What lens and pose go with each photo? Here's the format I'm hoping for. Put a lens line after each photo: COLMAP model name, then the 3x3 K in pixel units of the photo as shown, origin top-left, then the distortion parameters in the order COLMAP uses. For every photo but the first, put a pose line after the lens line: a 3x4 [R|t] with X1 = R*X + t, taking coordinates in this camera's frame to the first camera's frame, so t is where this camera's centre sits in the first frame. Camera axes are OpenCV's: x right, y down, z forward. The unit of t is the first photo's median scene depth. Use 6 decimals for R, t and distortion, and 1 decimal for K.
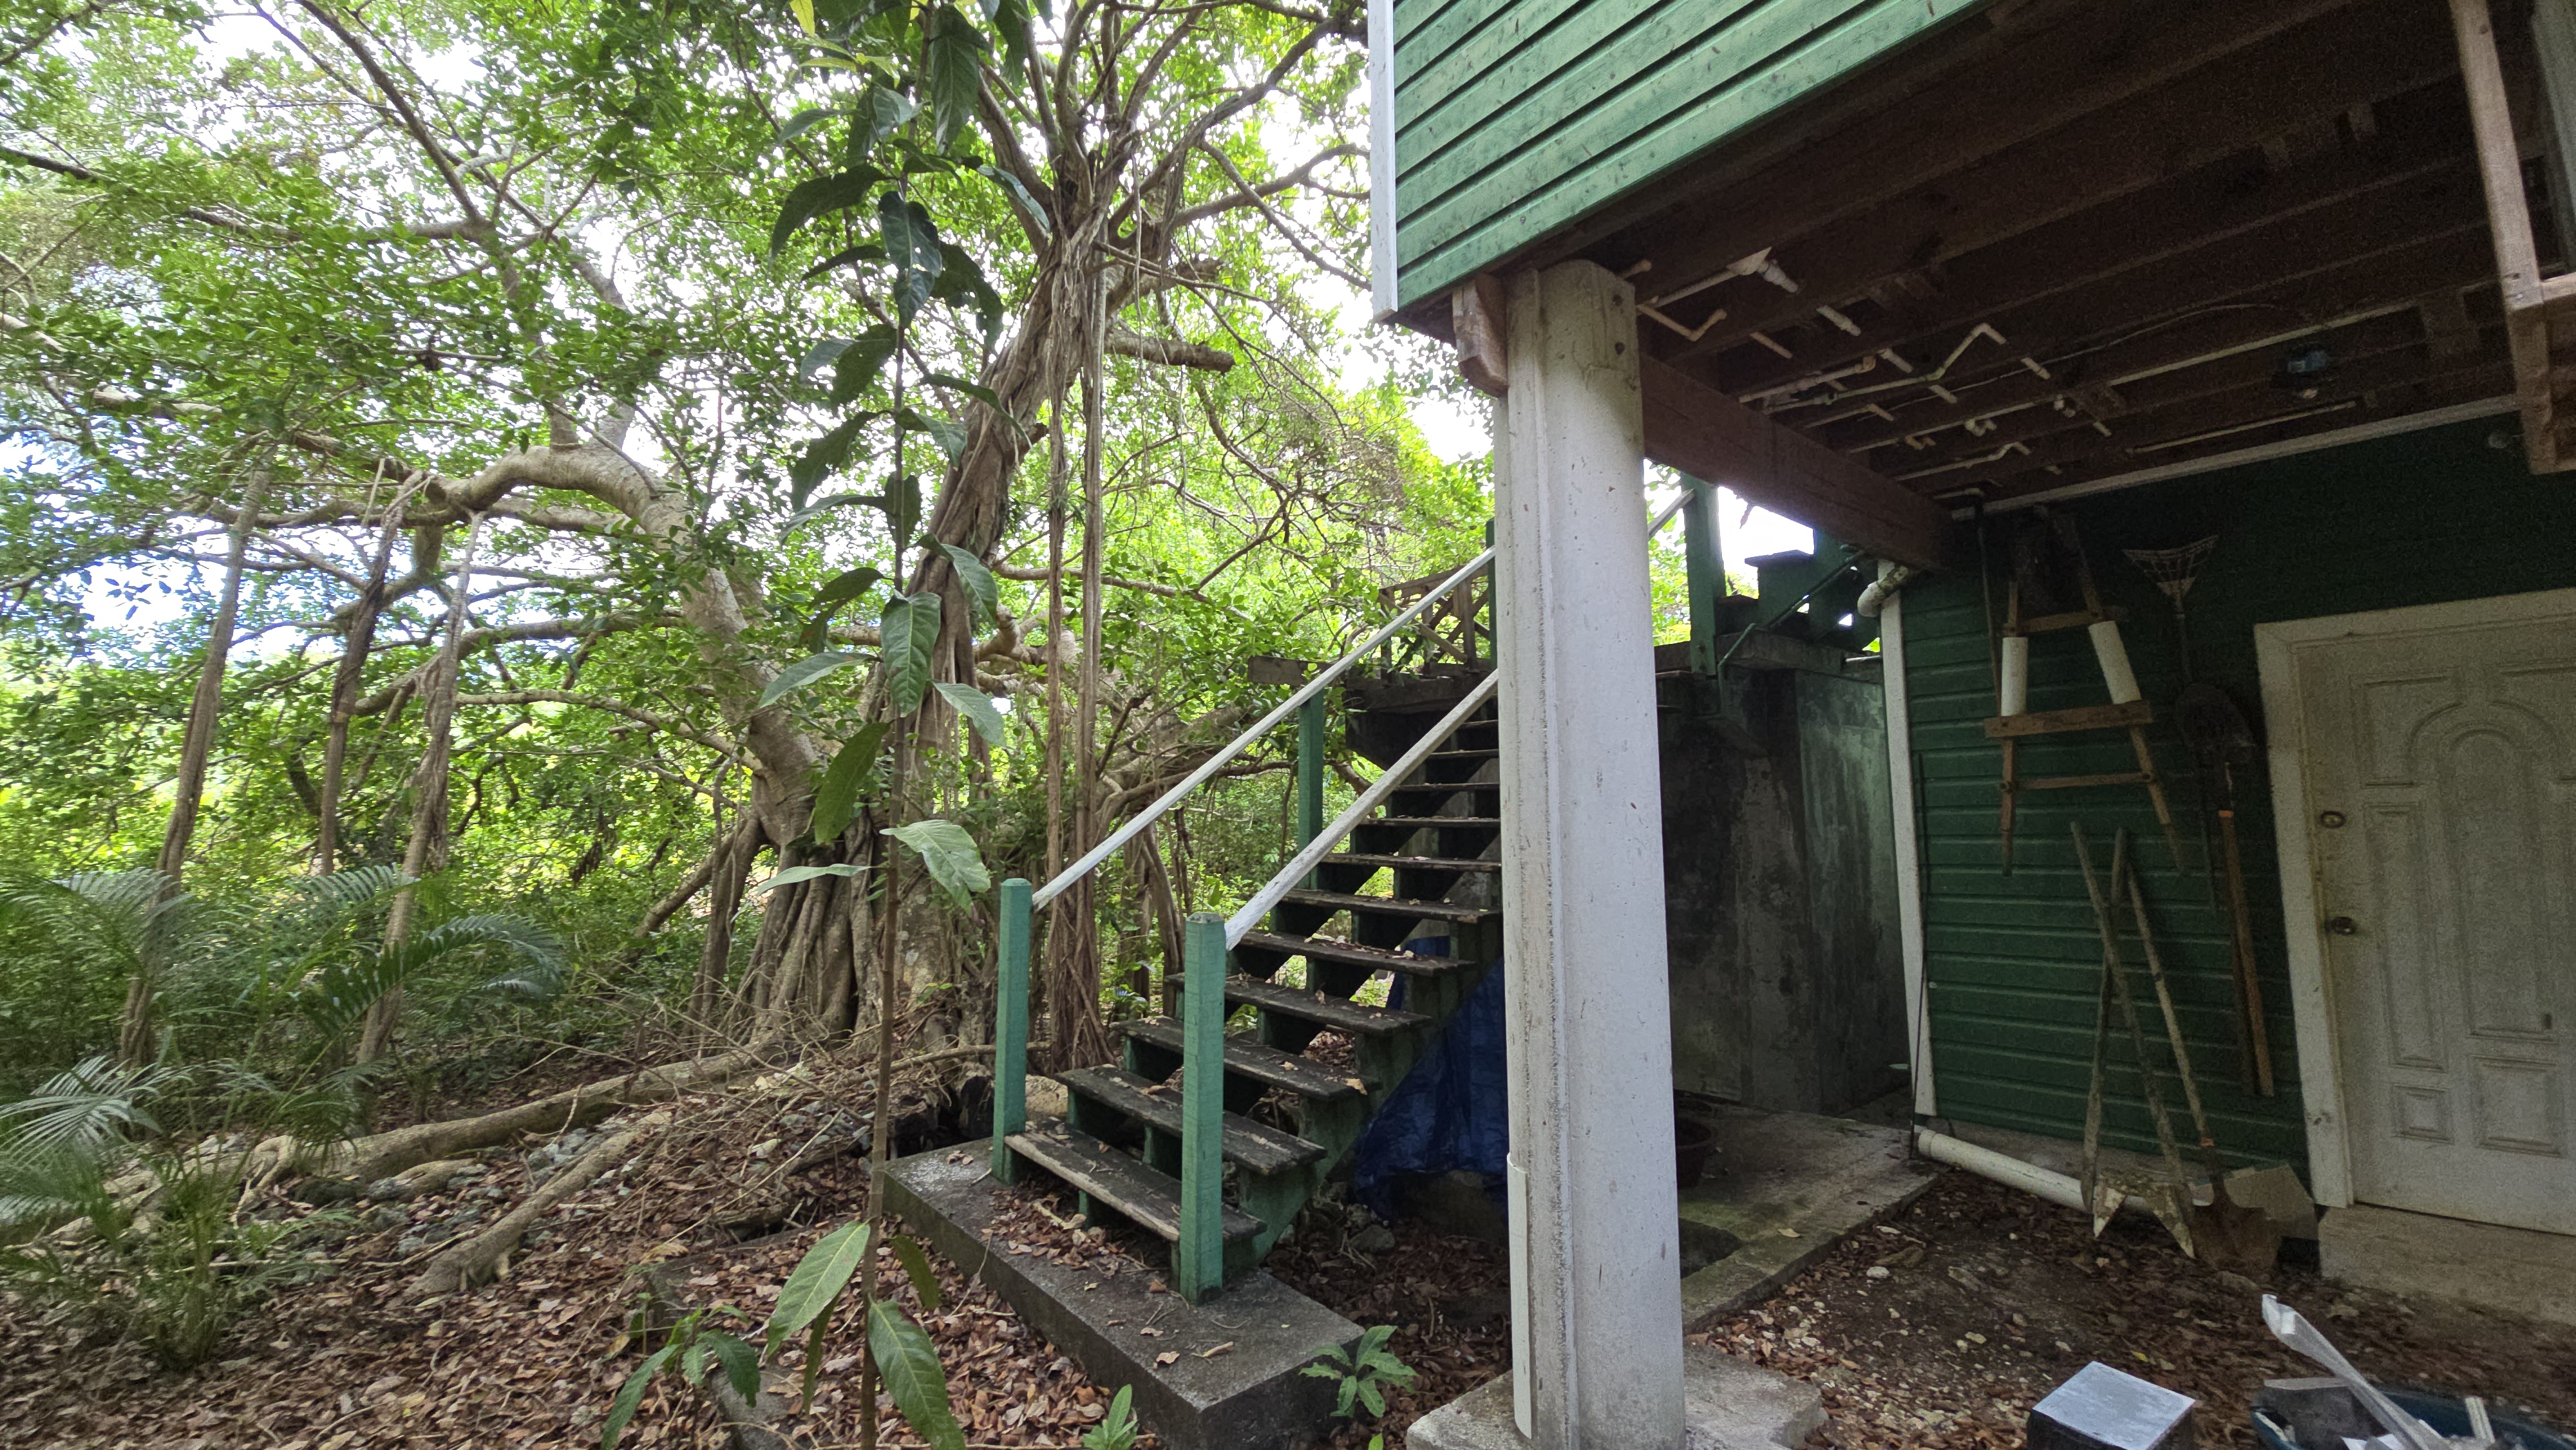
lens RADIAL K [[1038.7, 0, 1274.4], [0, 1038.7, 720.8], [0, 0, 1]] dist [-0.000301, -0.002119]
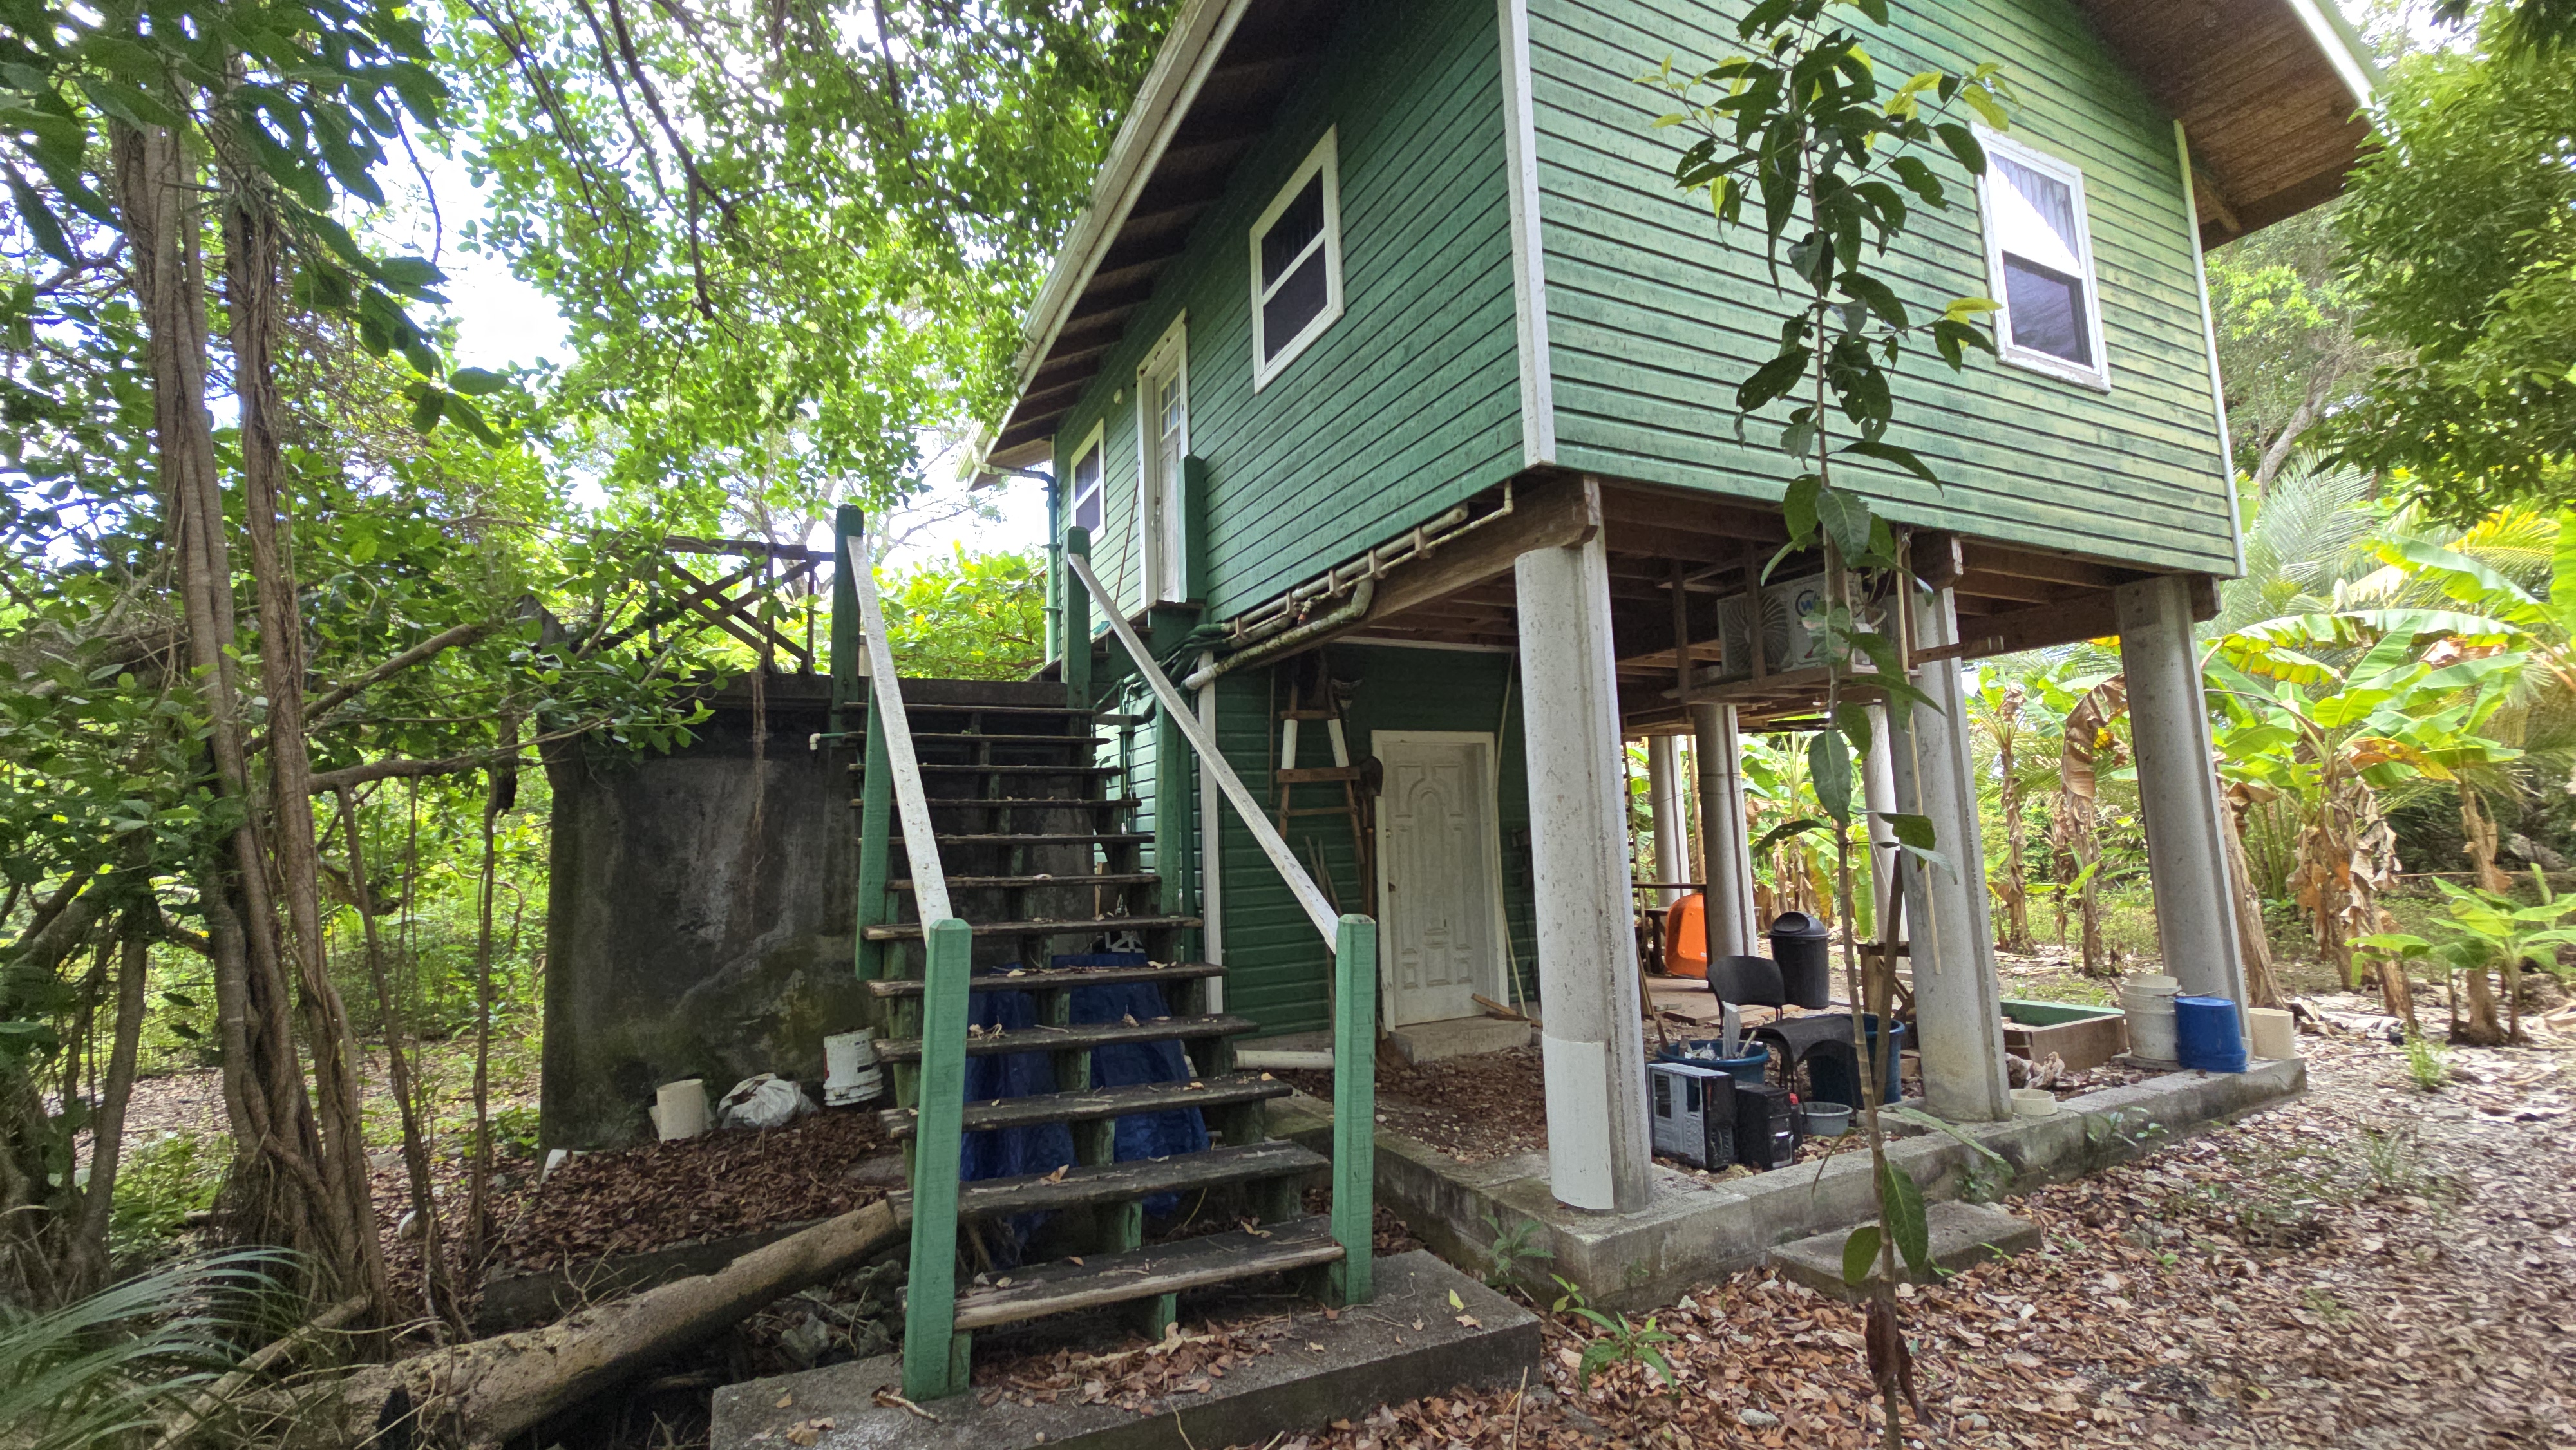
lens RADIAL K [[1038.7, 0, 1274.4], [0, 1038.7, 720.8], [0, 0, 1]] dist [-0.000301, -0.002119]
pose [[0.240571, 0.110860, 0.964280, -0.938615], [-0.071913, 0.992761, -0.096193, 0.085403], [-0.967964, -0.046203, 0.246802, 0.715818]]
